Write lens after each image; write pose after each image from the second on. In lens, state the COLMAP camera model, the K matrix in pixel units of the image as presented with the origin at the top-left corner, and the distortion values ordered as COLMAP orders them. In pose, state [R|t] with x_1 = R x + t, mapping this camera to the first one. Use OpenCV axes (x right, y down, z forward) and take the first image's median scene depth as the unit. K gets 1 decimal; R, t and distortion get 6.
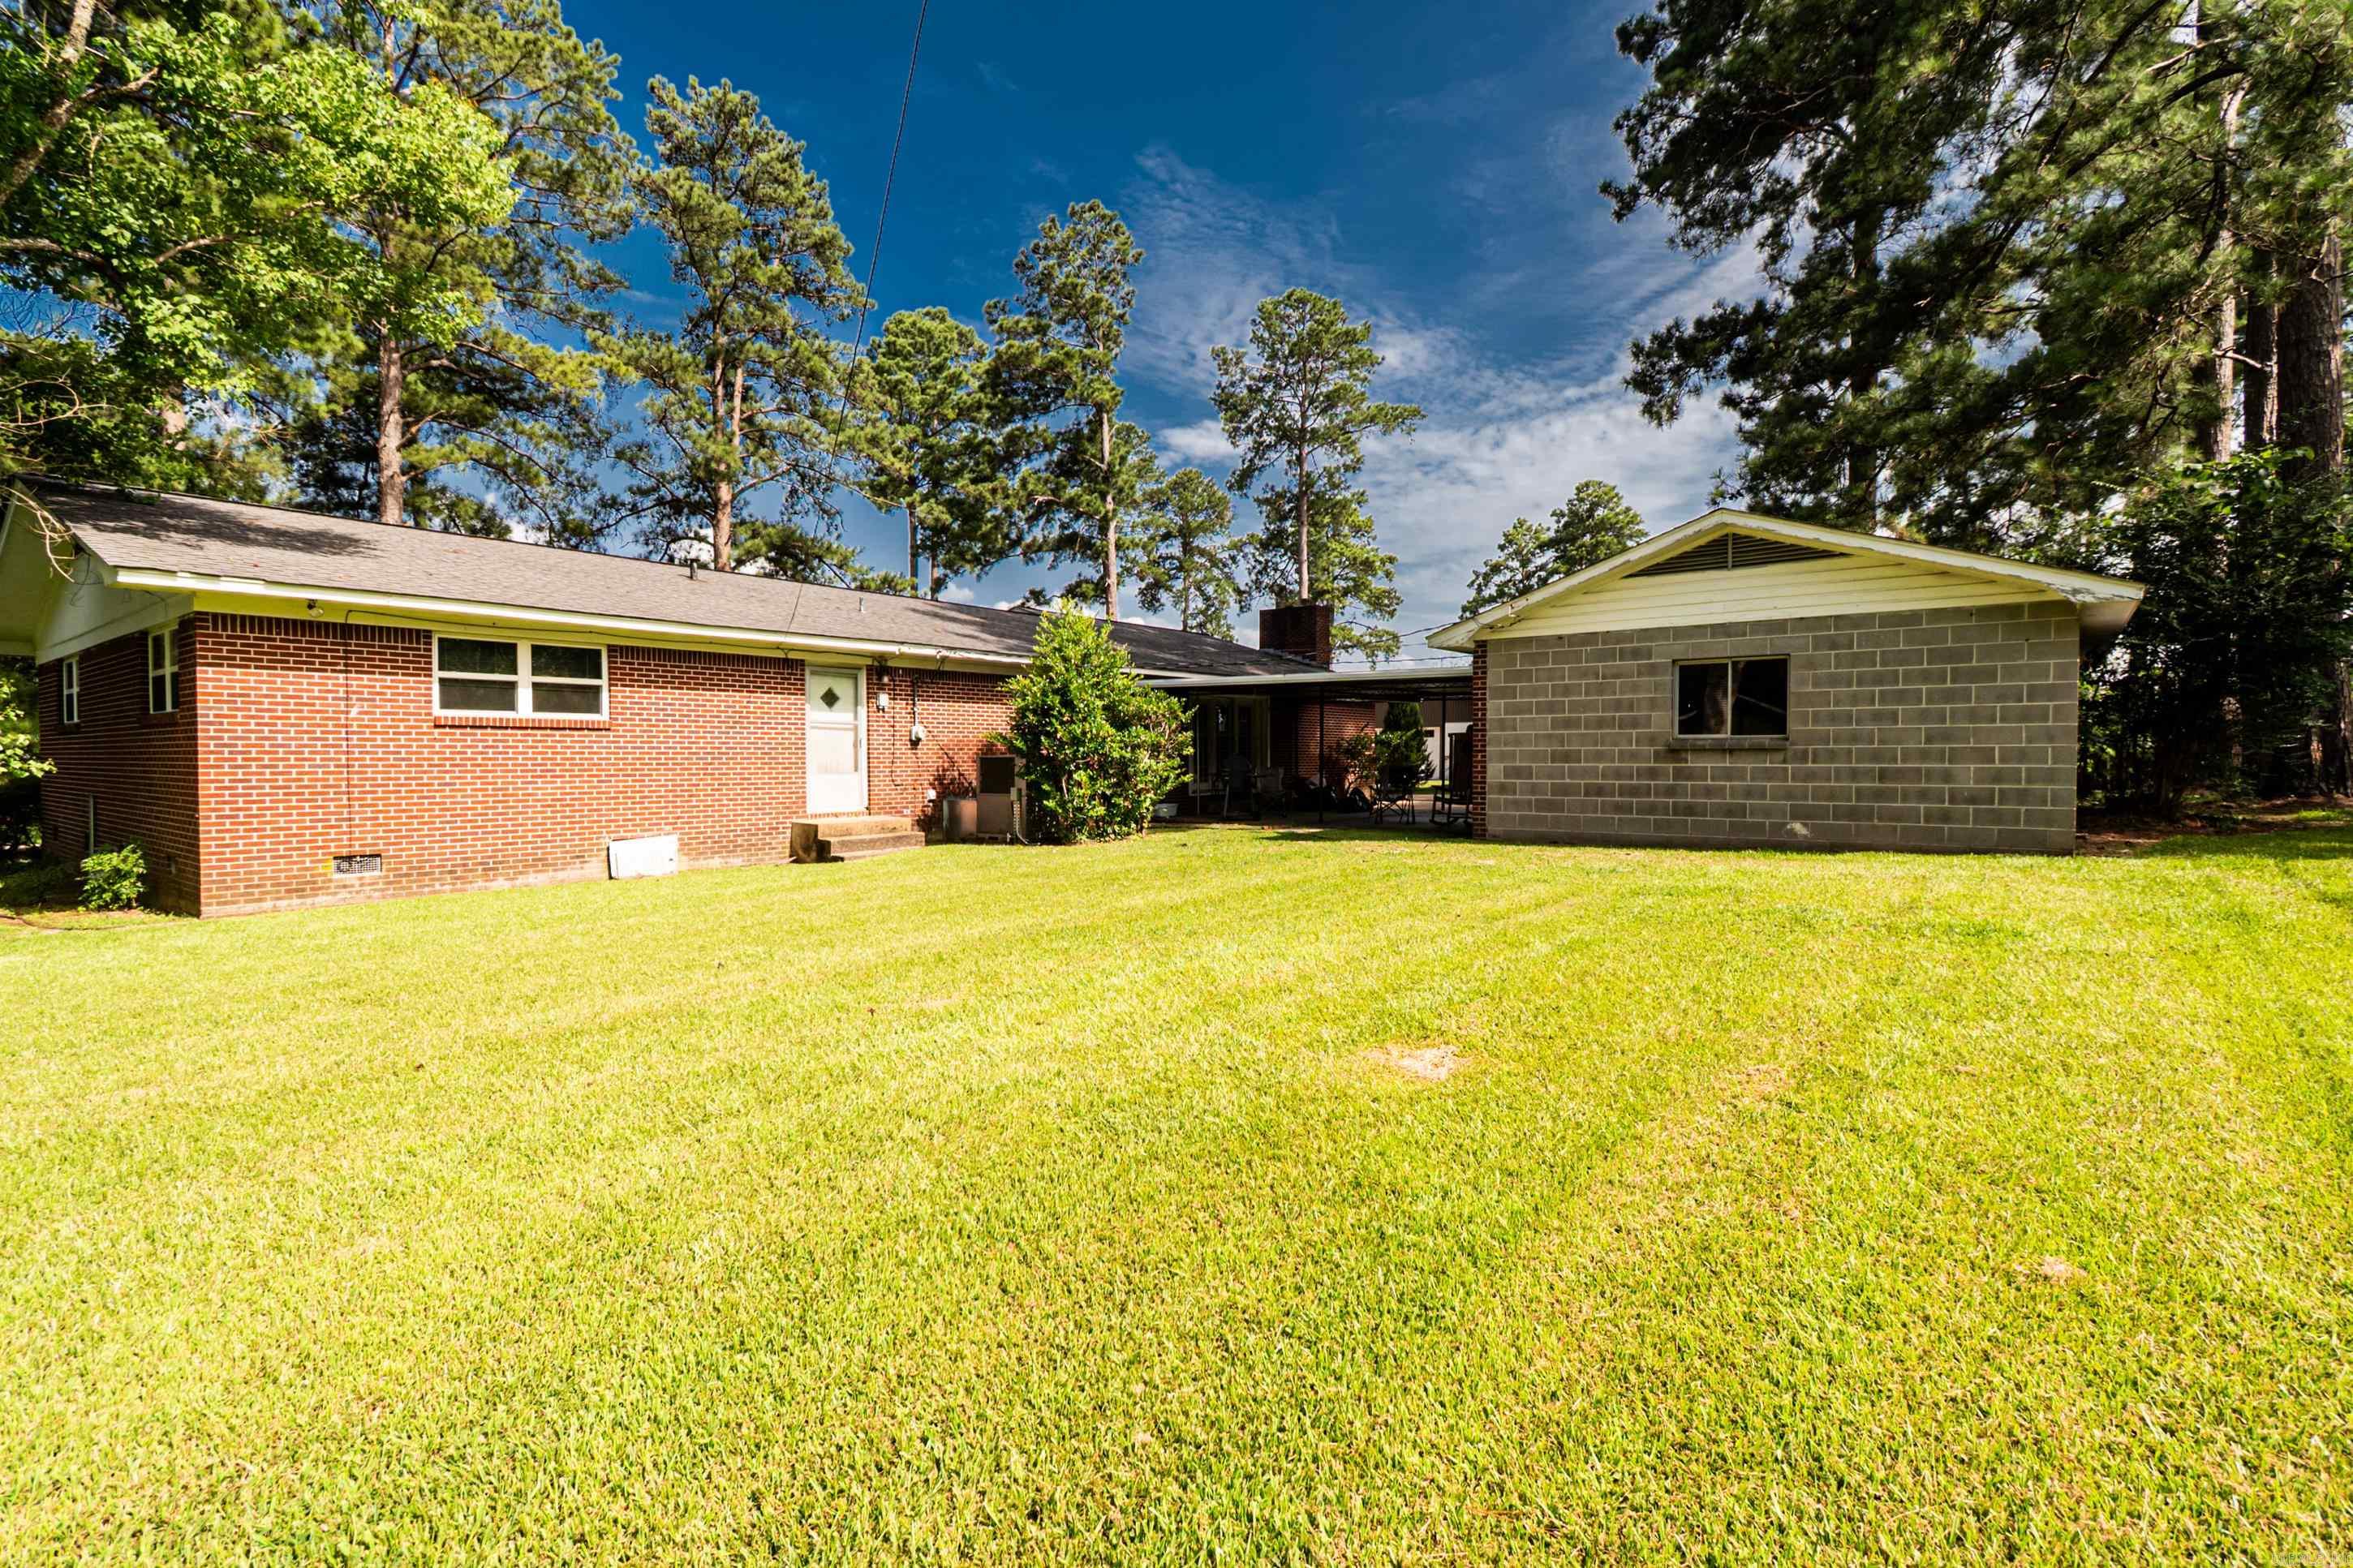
lens RADIAL K [[1050.1, 0, 1159.9], [0, 1050.1, 783.3], [0, 0, 1]] dist [0.017915, -0.005948]
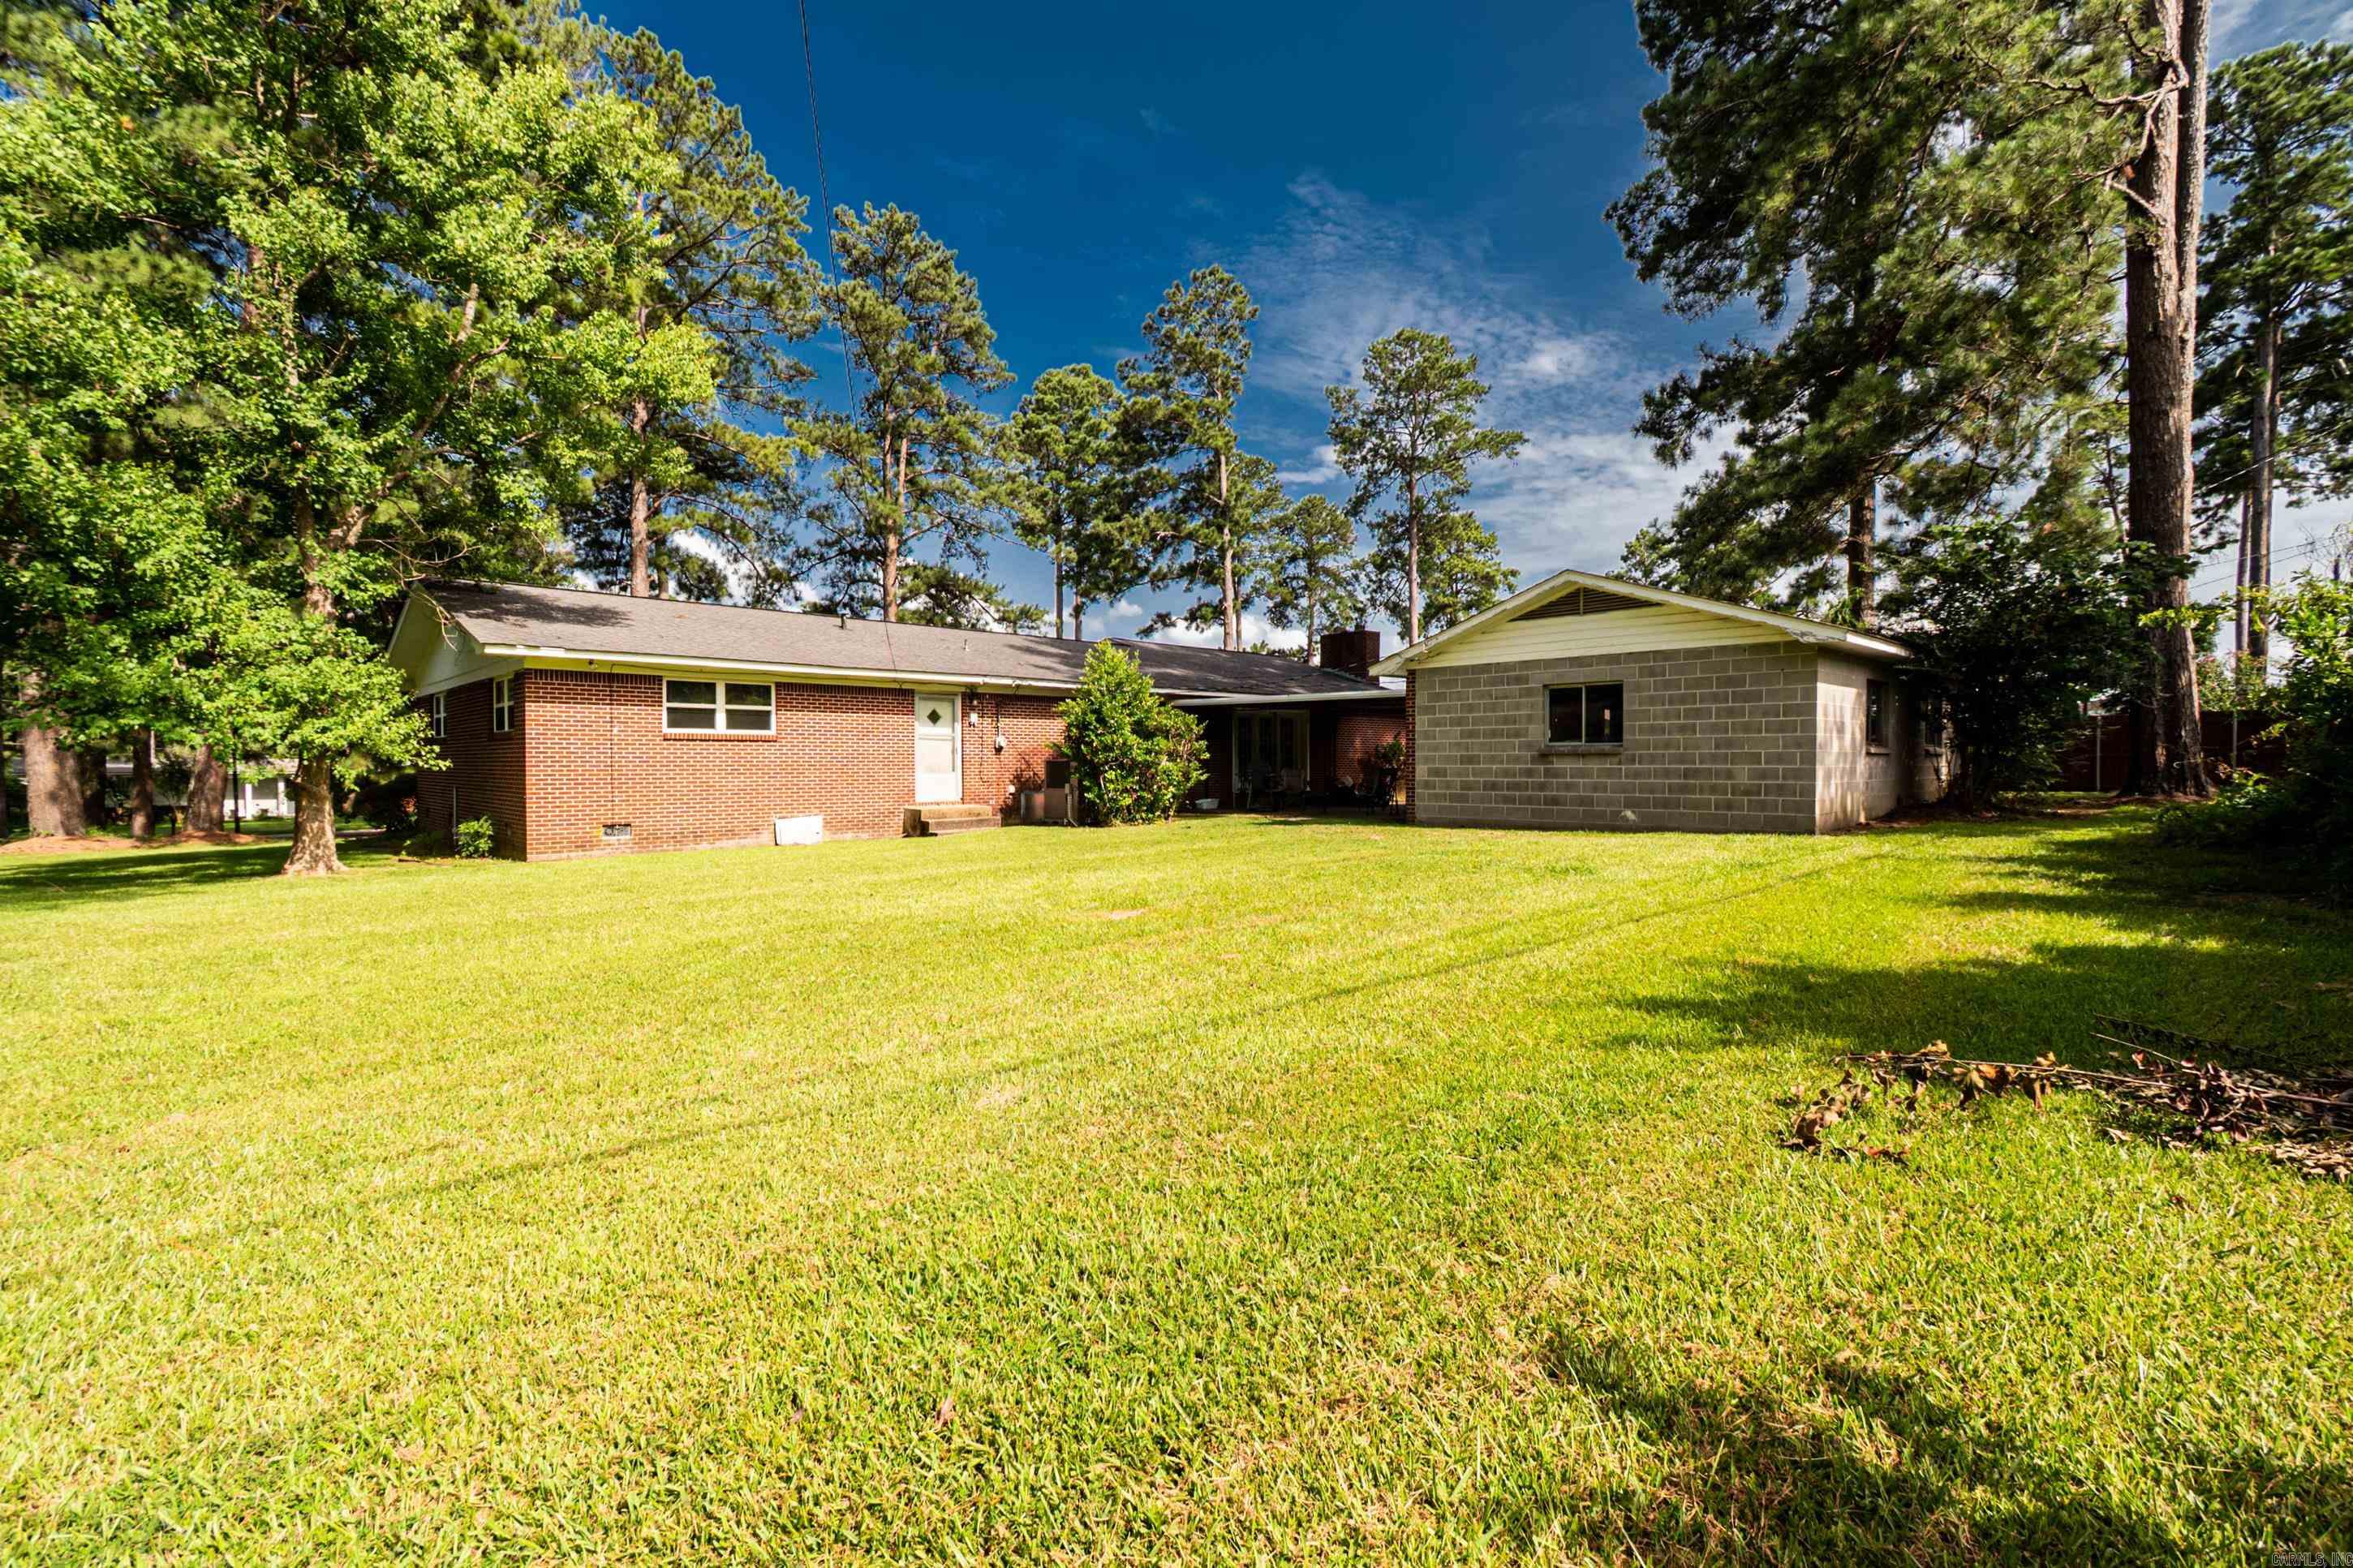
lens RADIAL K [[1050.1, 0, 1196.4], [0, 1050.1, 785.6], [0, 0, 1]] dist [0.017915, -0.005948]
pose [[0.989797, 0.002882, -0.142454, 0.151453], [-0.003389, 0.999989, -0.003317, 0.007506], [0.142443, 0.003766, 0.989796, -0.205090]]
